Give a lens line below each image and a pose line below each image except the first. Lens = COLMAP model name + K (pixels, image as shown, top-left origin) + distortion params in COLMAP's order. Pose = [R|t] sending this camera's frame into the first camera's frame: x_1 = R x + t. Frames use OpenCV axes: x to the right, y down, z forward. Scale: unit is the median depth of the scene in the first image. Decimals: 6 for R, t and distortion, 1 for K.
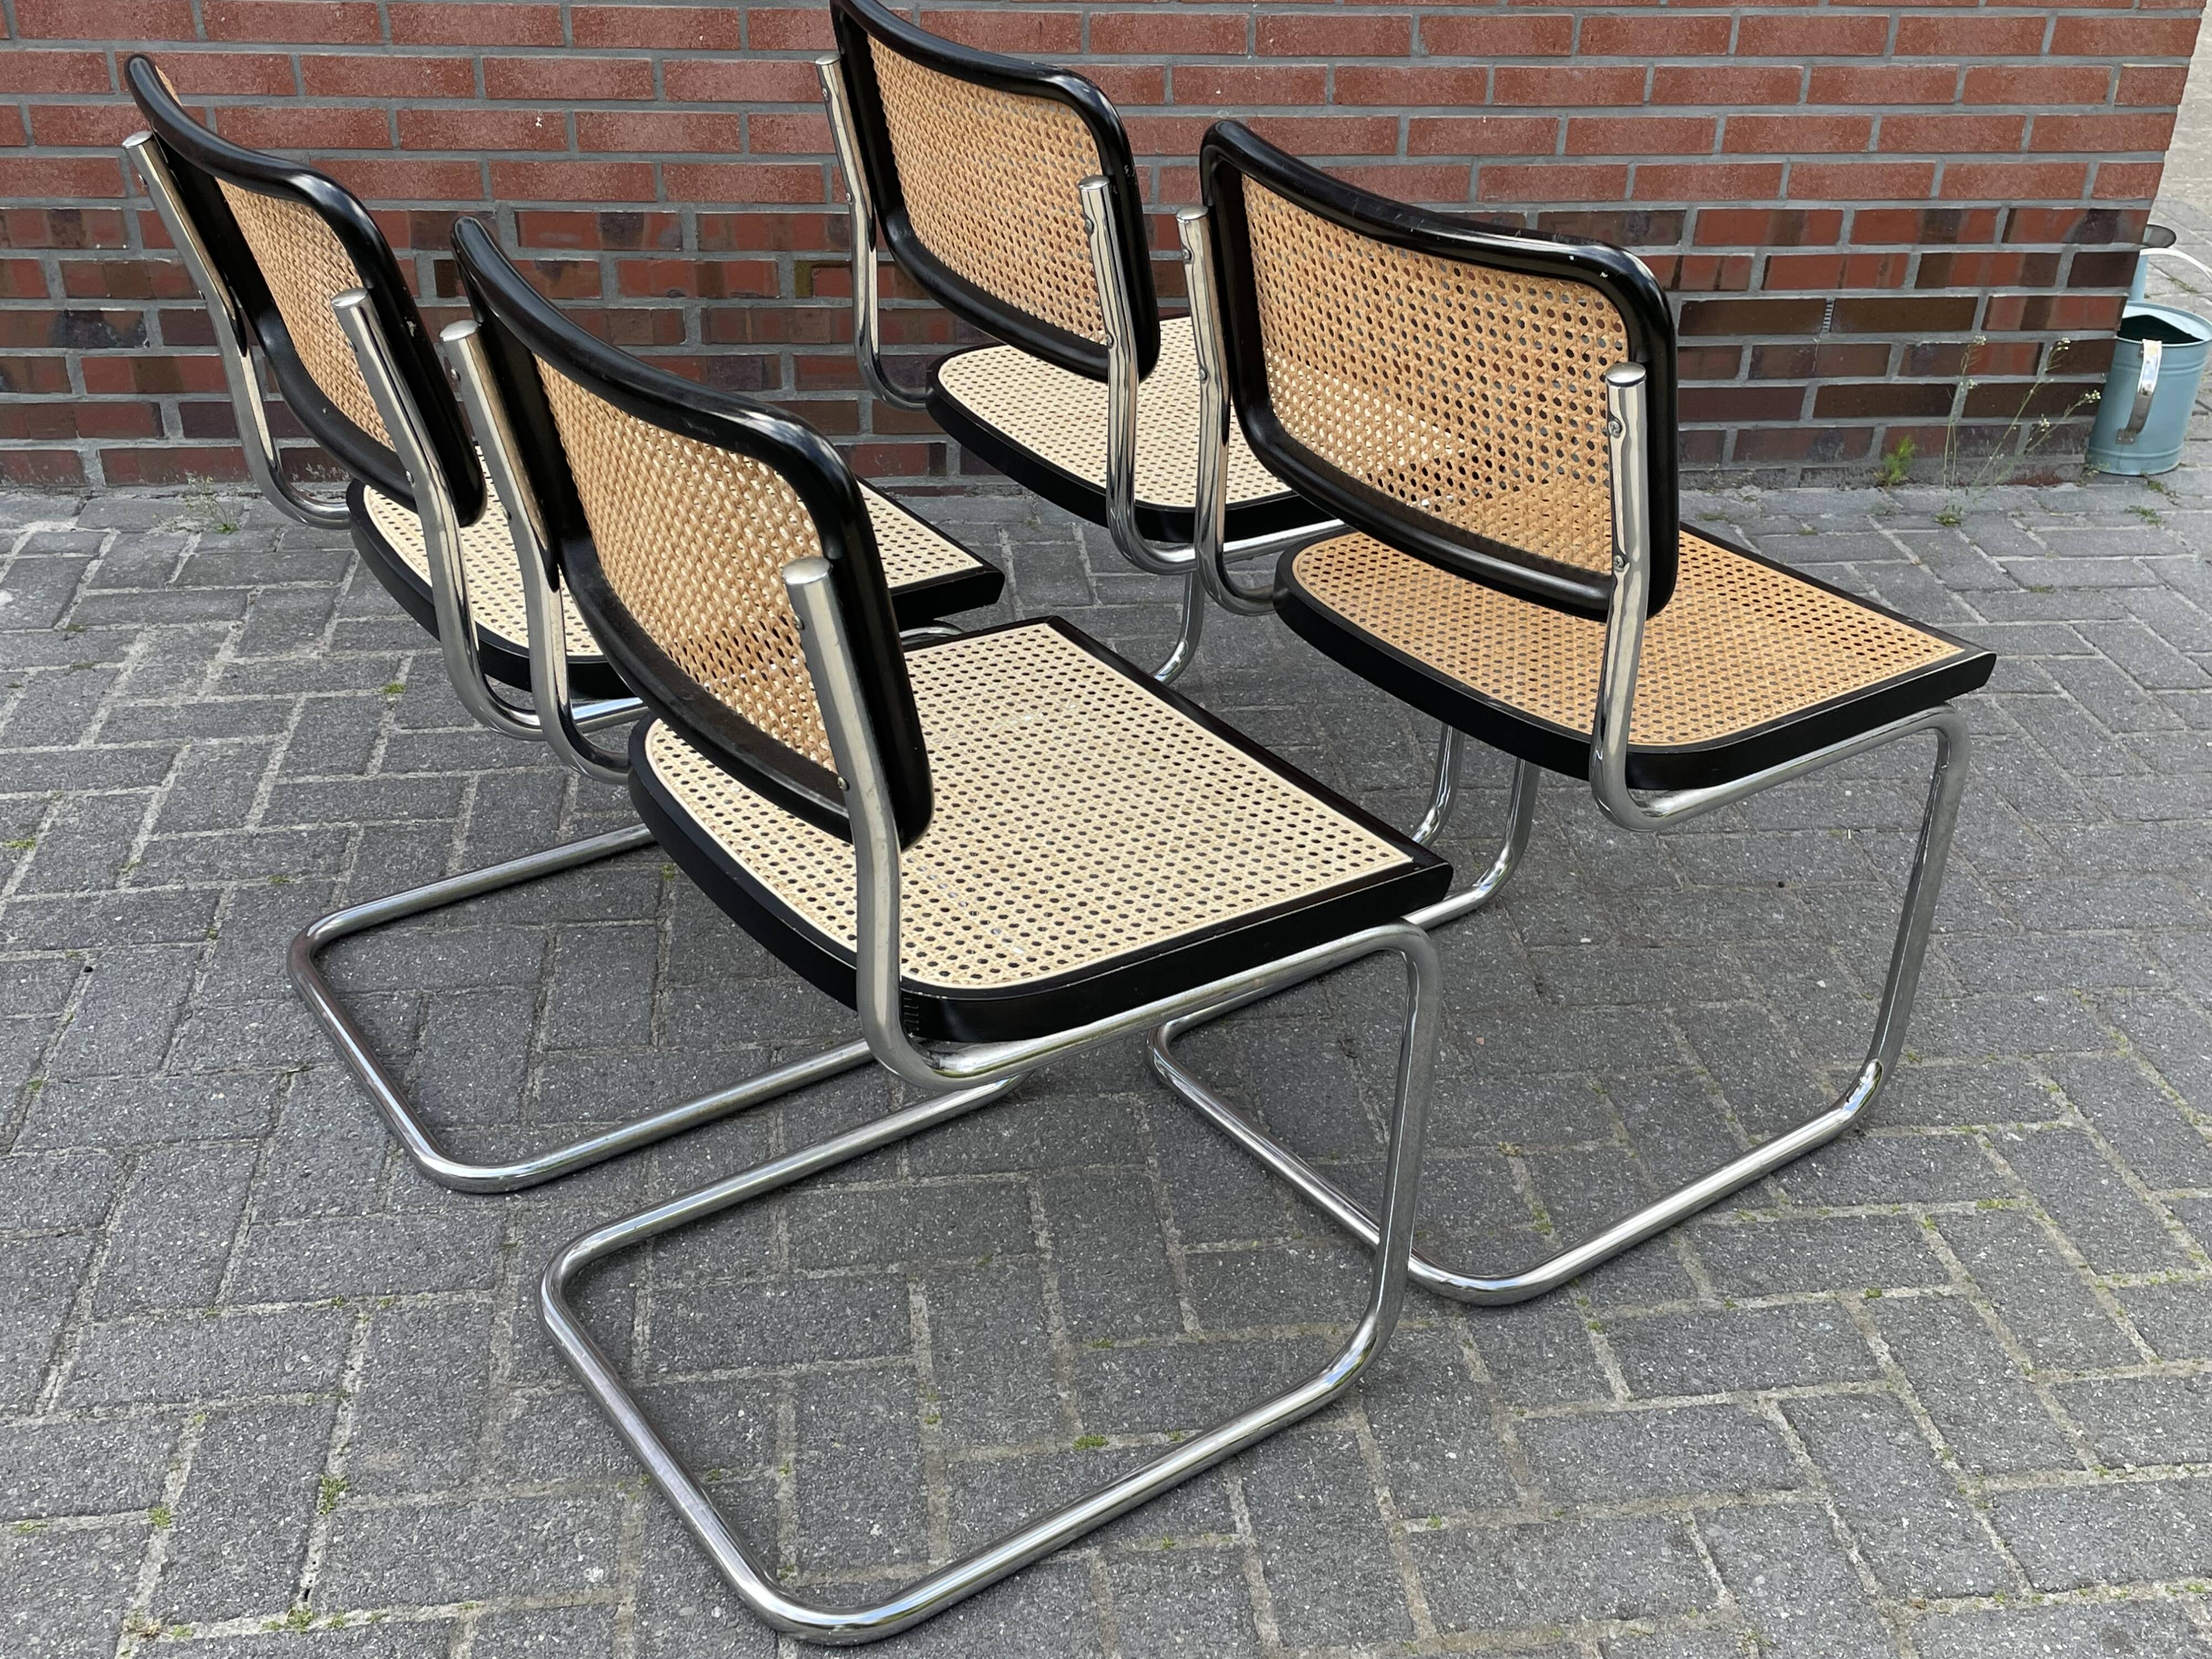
lens RADIAL K [[2338.5, 0, 1149.0], [0, 2338.5, 864.7], [0, 0, 1]] dist [0.043299, 0.000000]
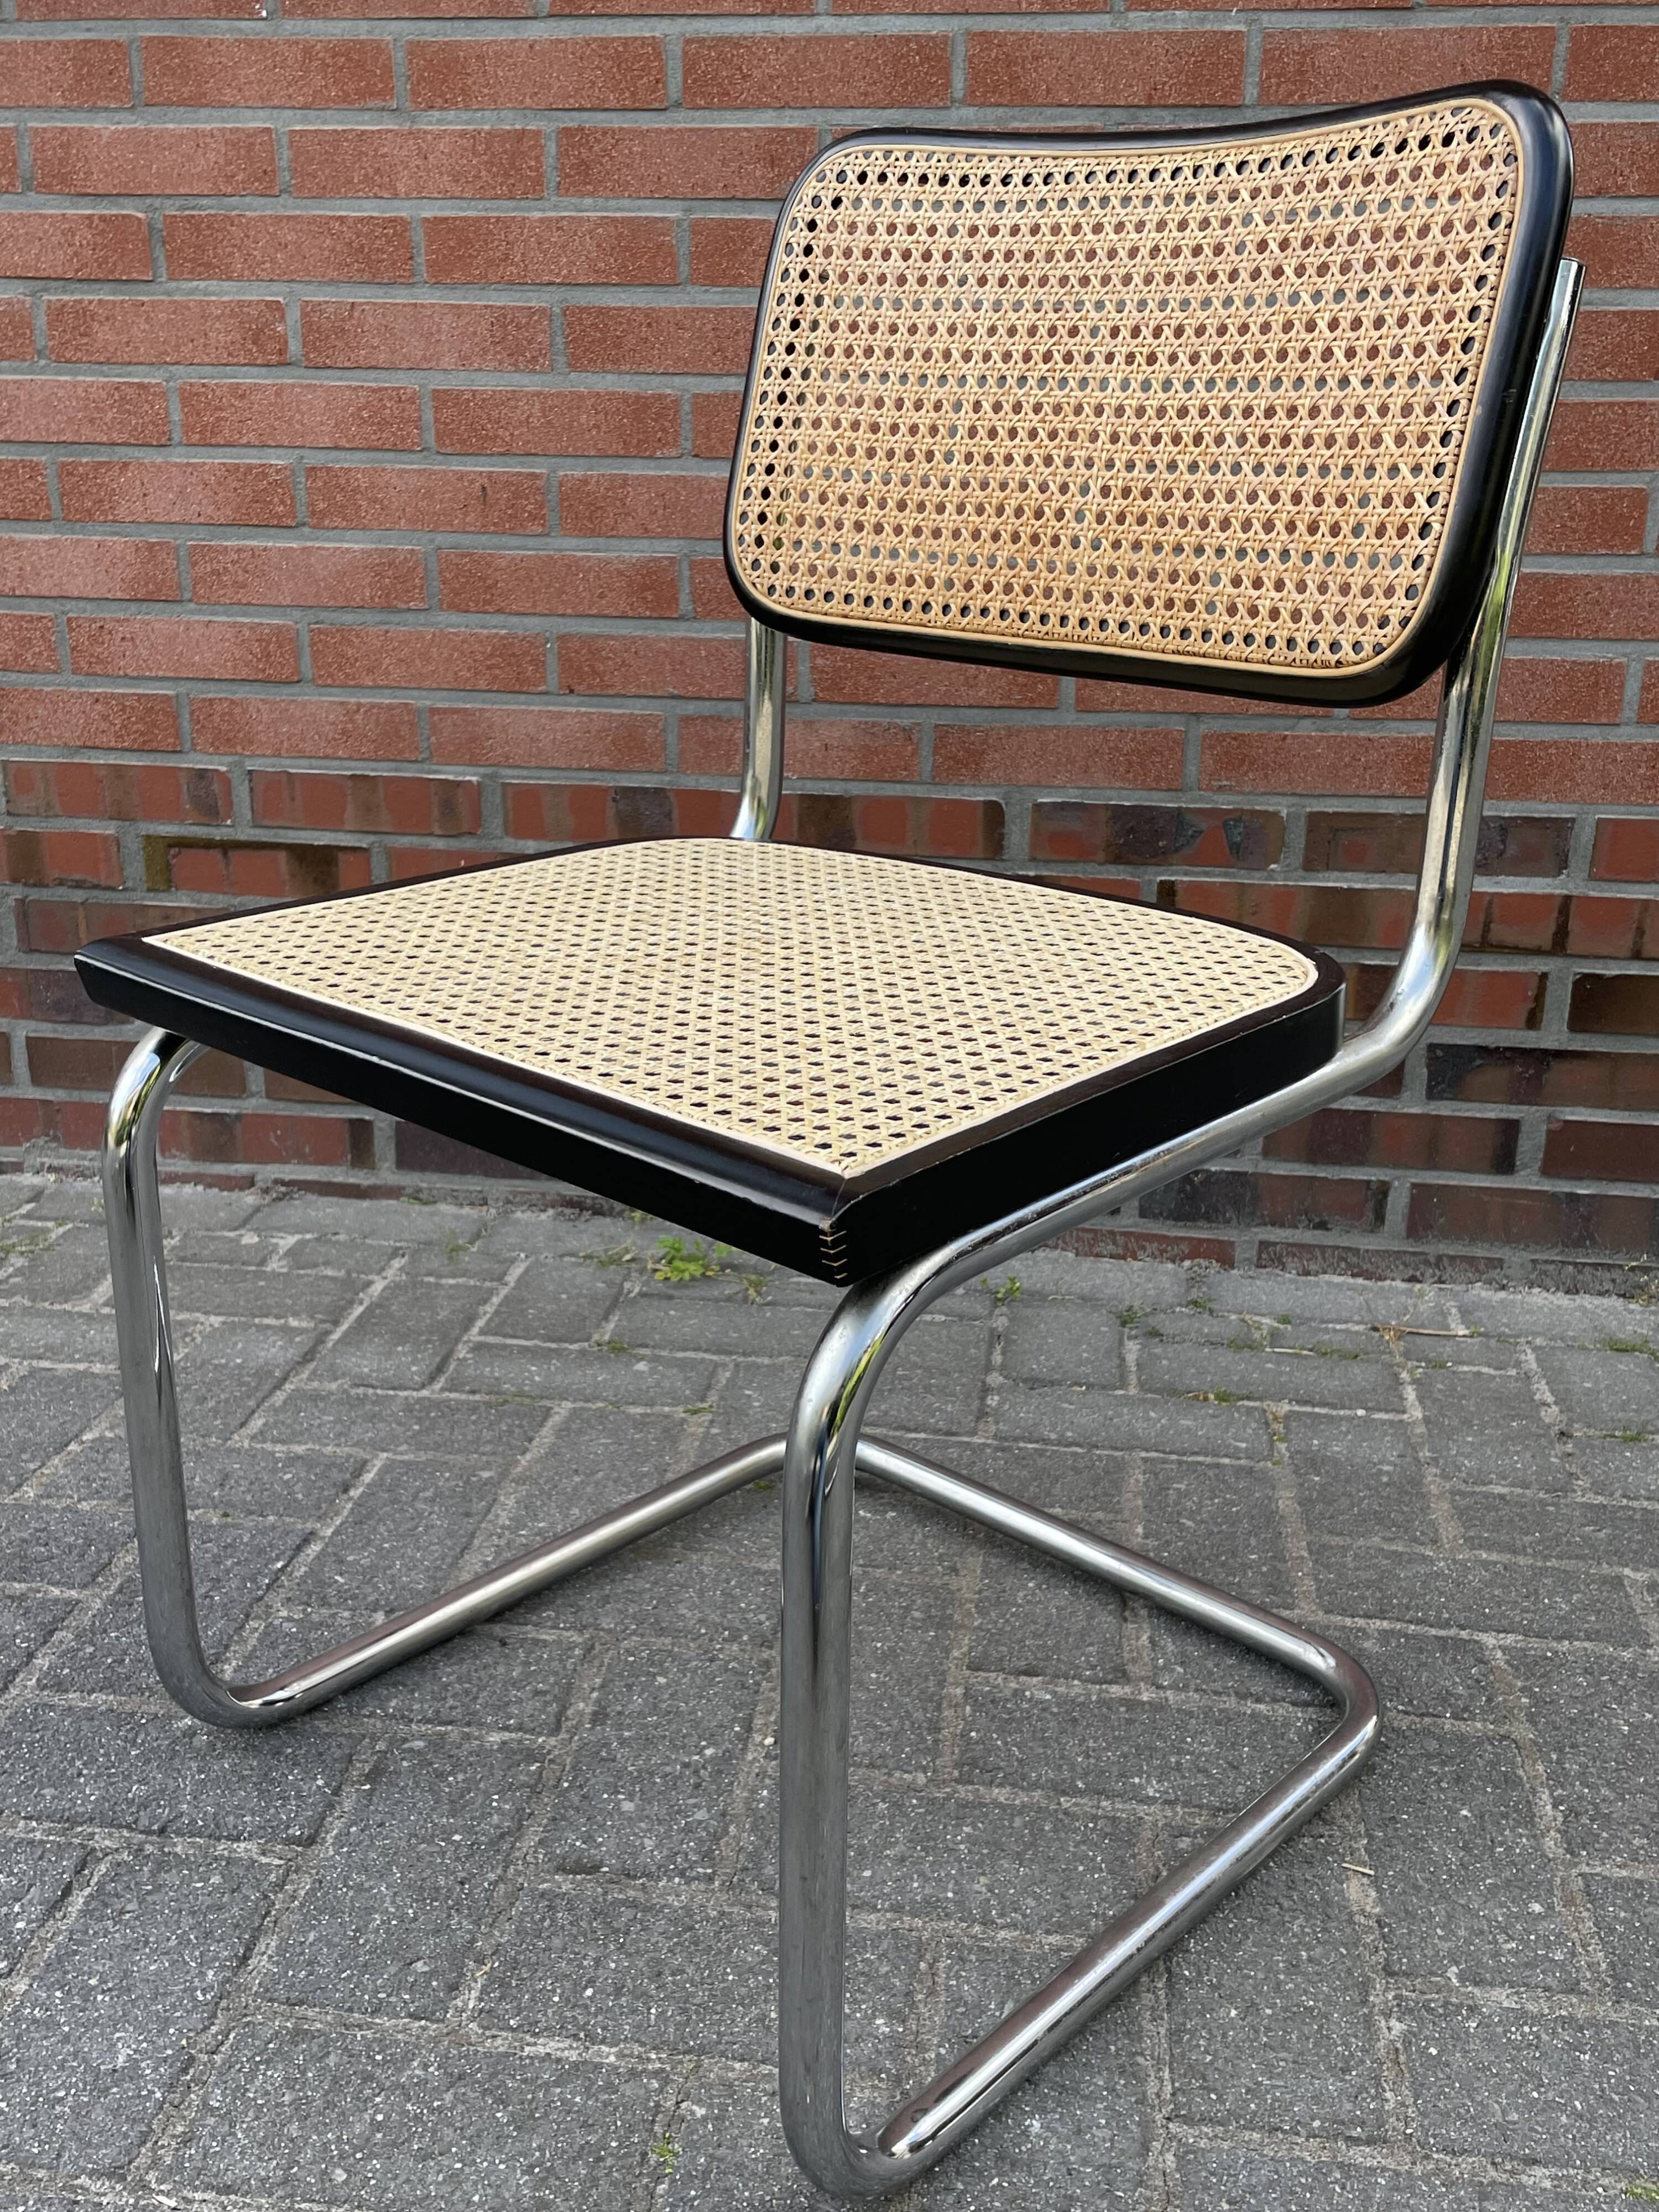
lens RADIAL K [[2133.3, 0, 812.3], [0, 2133.3, 1116.6], [0, 0, 1]] dist [0.042282, 0.000000]
pose [[0.961980, 0.066409, -0.264925, 0.201554], [-0.122346, 0.972003, -0.200602, -0.080683], [0.244186, 0.225387, 0.943172, 0.491403]]
